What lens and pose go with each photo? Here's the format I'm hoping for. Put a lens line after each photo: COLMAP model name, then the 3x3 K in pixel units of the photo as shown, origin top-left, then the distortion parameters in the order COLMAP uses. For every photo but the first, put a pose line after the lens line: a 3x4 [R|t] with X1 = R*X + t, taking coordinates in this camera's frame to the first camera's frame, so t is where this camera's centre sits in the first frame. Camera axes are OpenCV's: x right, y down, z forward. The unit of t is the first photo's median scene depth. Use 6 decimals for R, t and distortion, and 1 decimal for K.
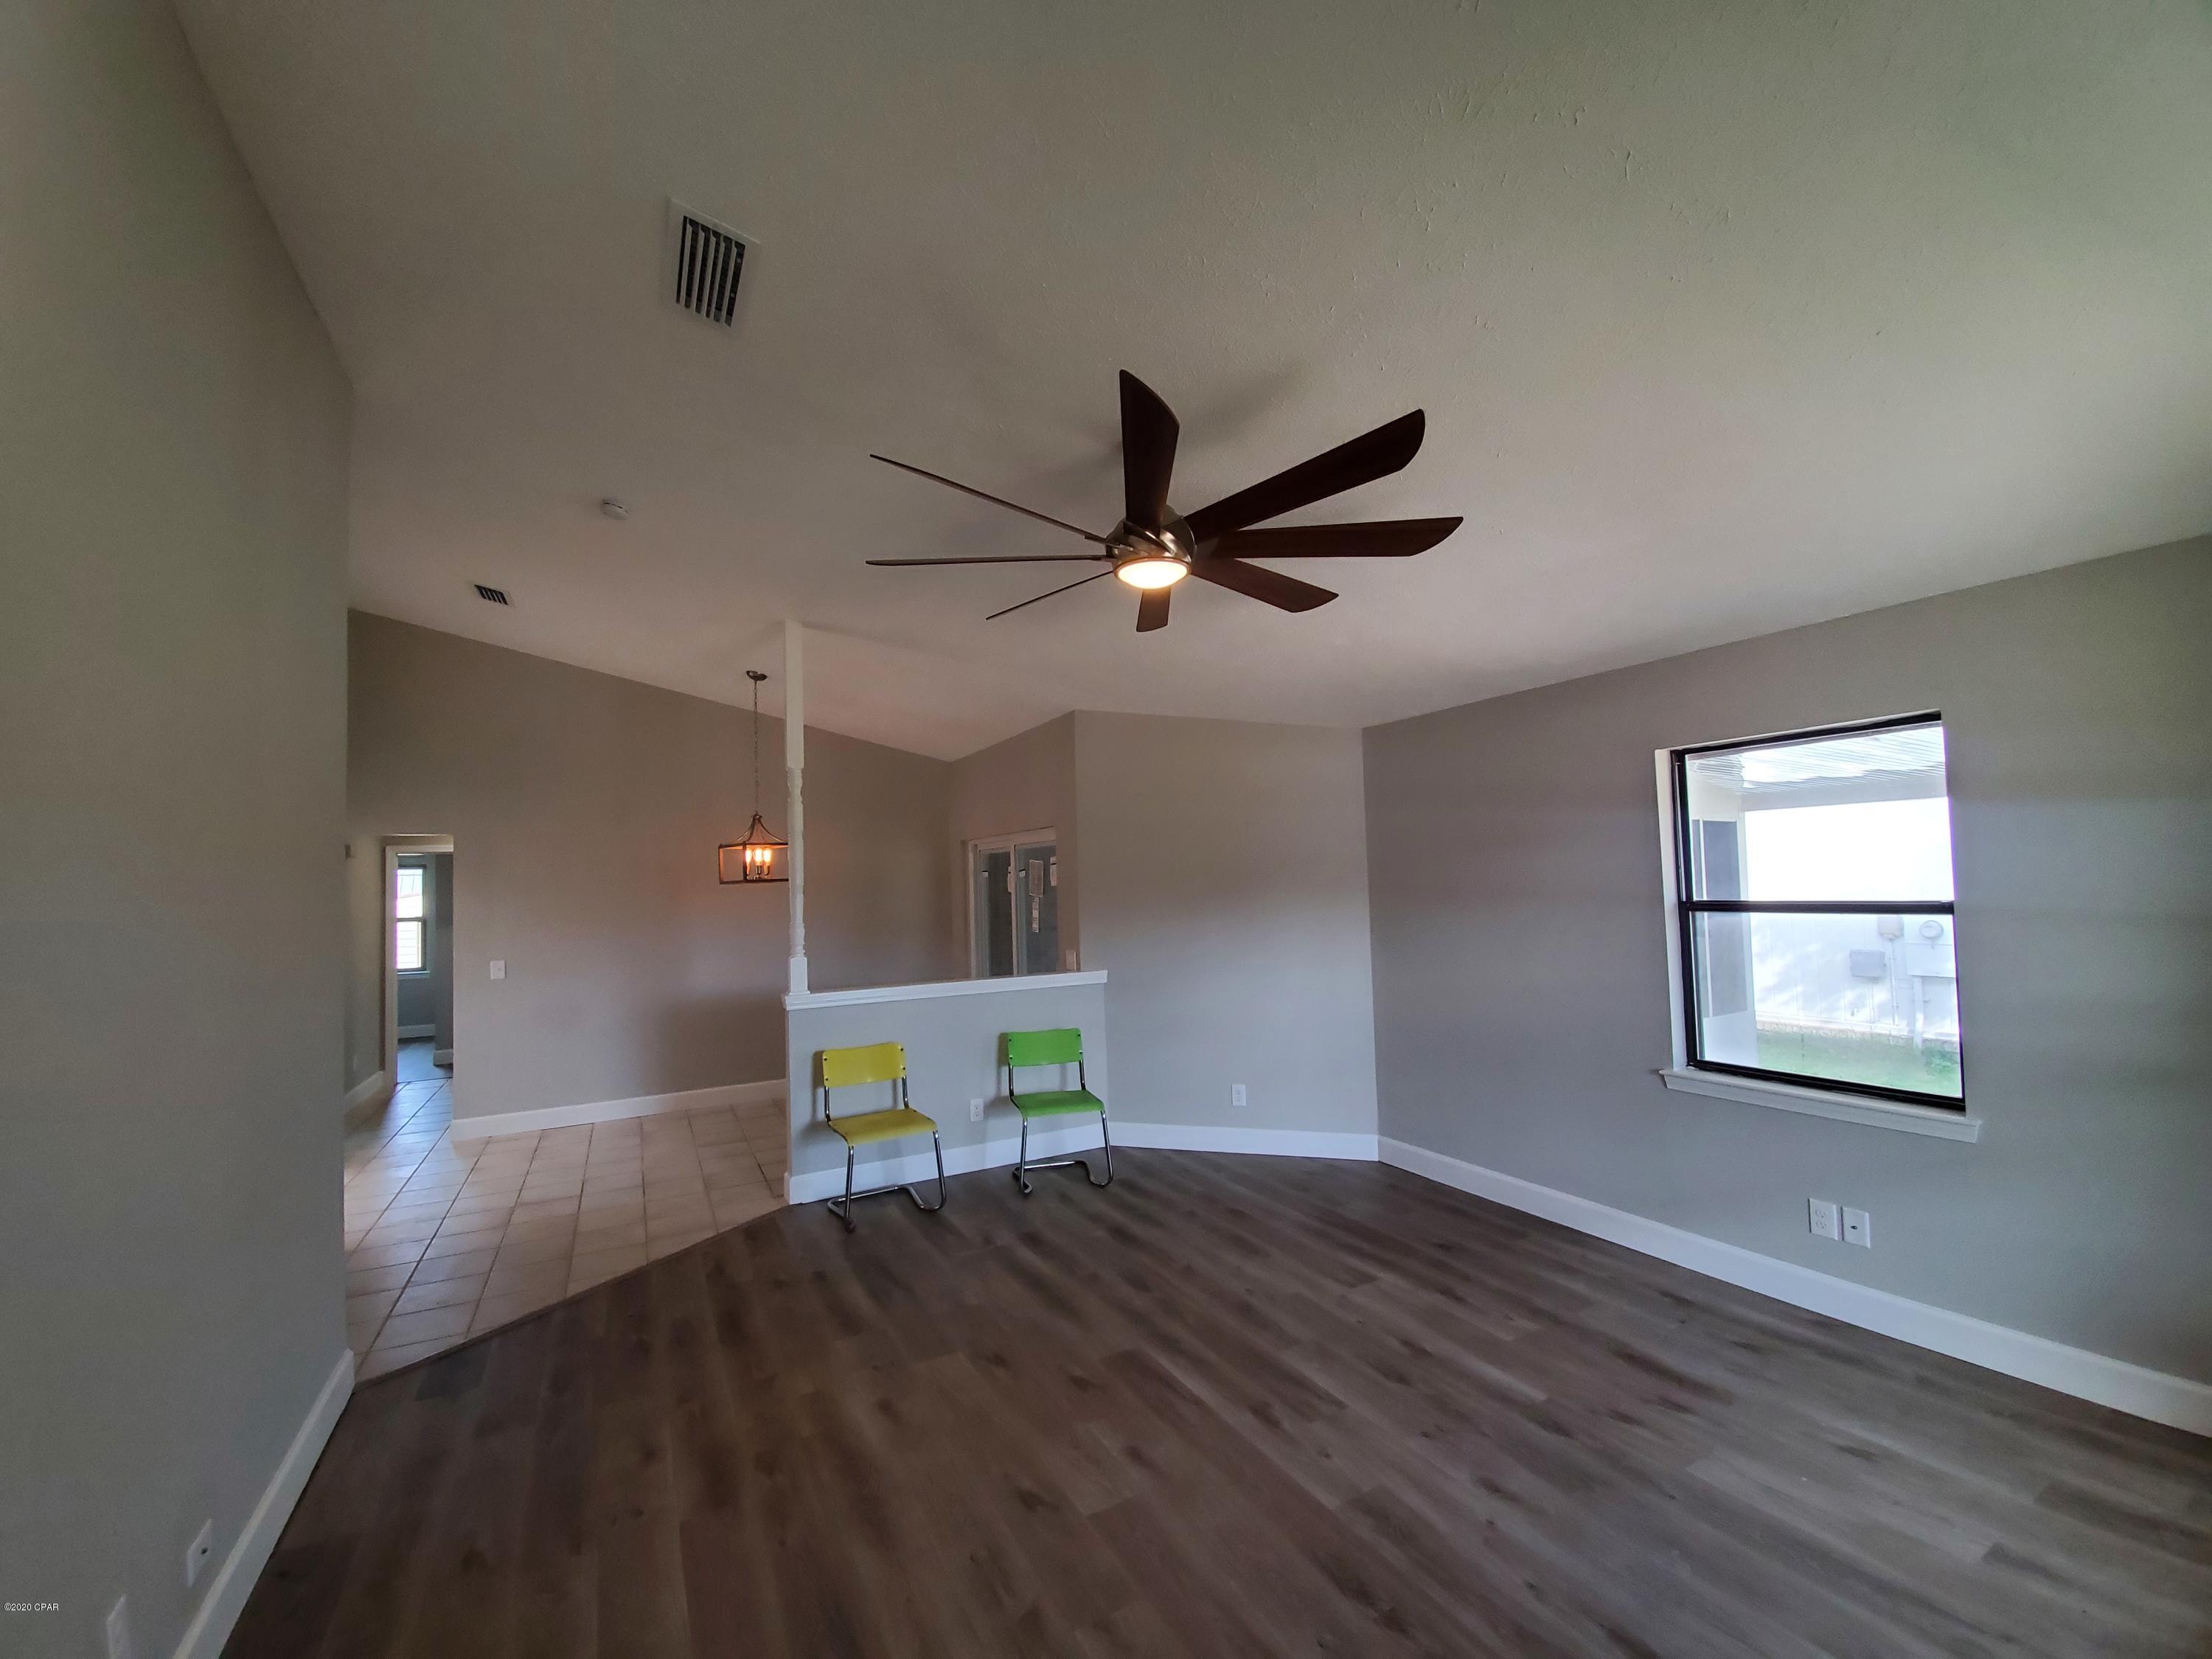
lens RADIAL K [[876.1, 0, 1097.5], [0, 876.1, 847.1], [0, 0, 1]] dist [0.008201, -0.015481]
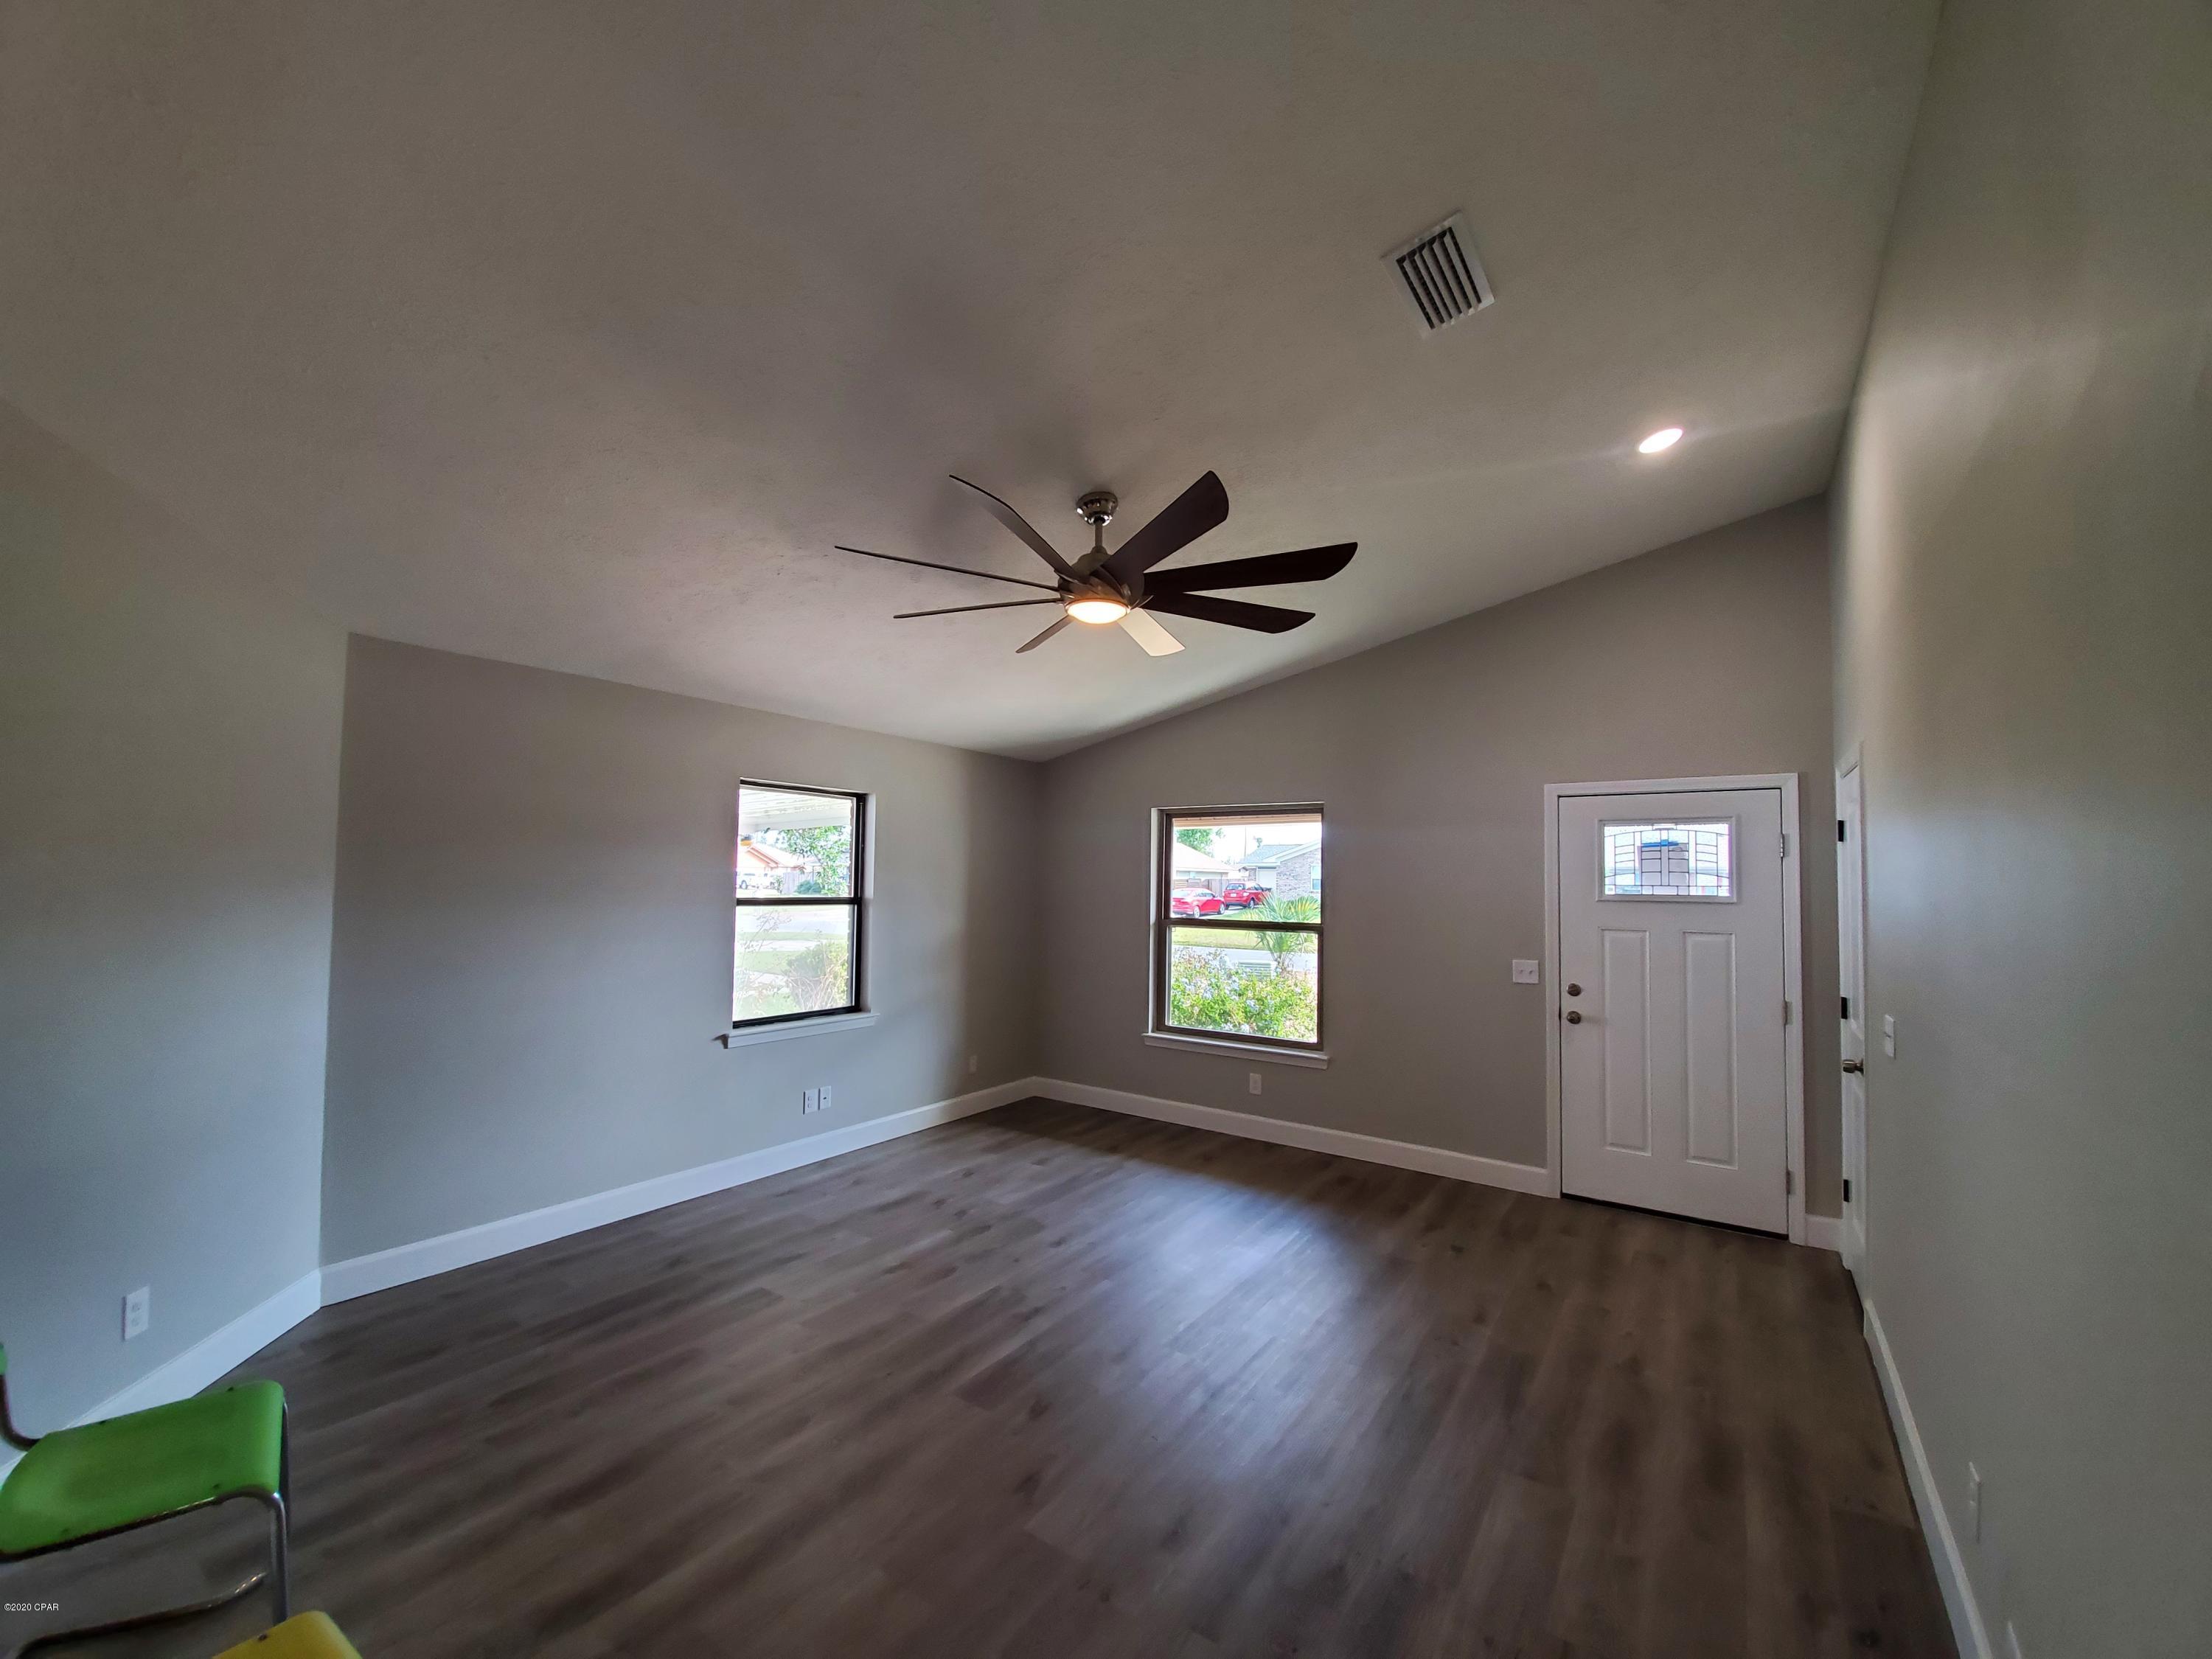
lens RADIAL K [[876.1, 0, 1097.5], [0, 876.1, 847.1], [0, 0, 1]] dist [0.008201, -0.015481]
pose [[-0.446362, 0.060225, 0.892824, -0.814277], [-0.037411, 0.995604, -0.085862, 0.089484], [-0.894070, -0.071727, -0.442147, 1.257719]]
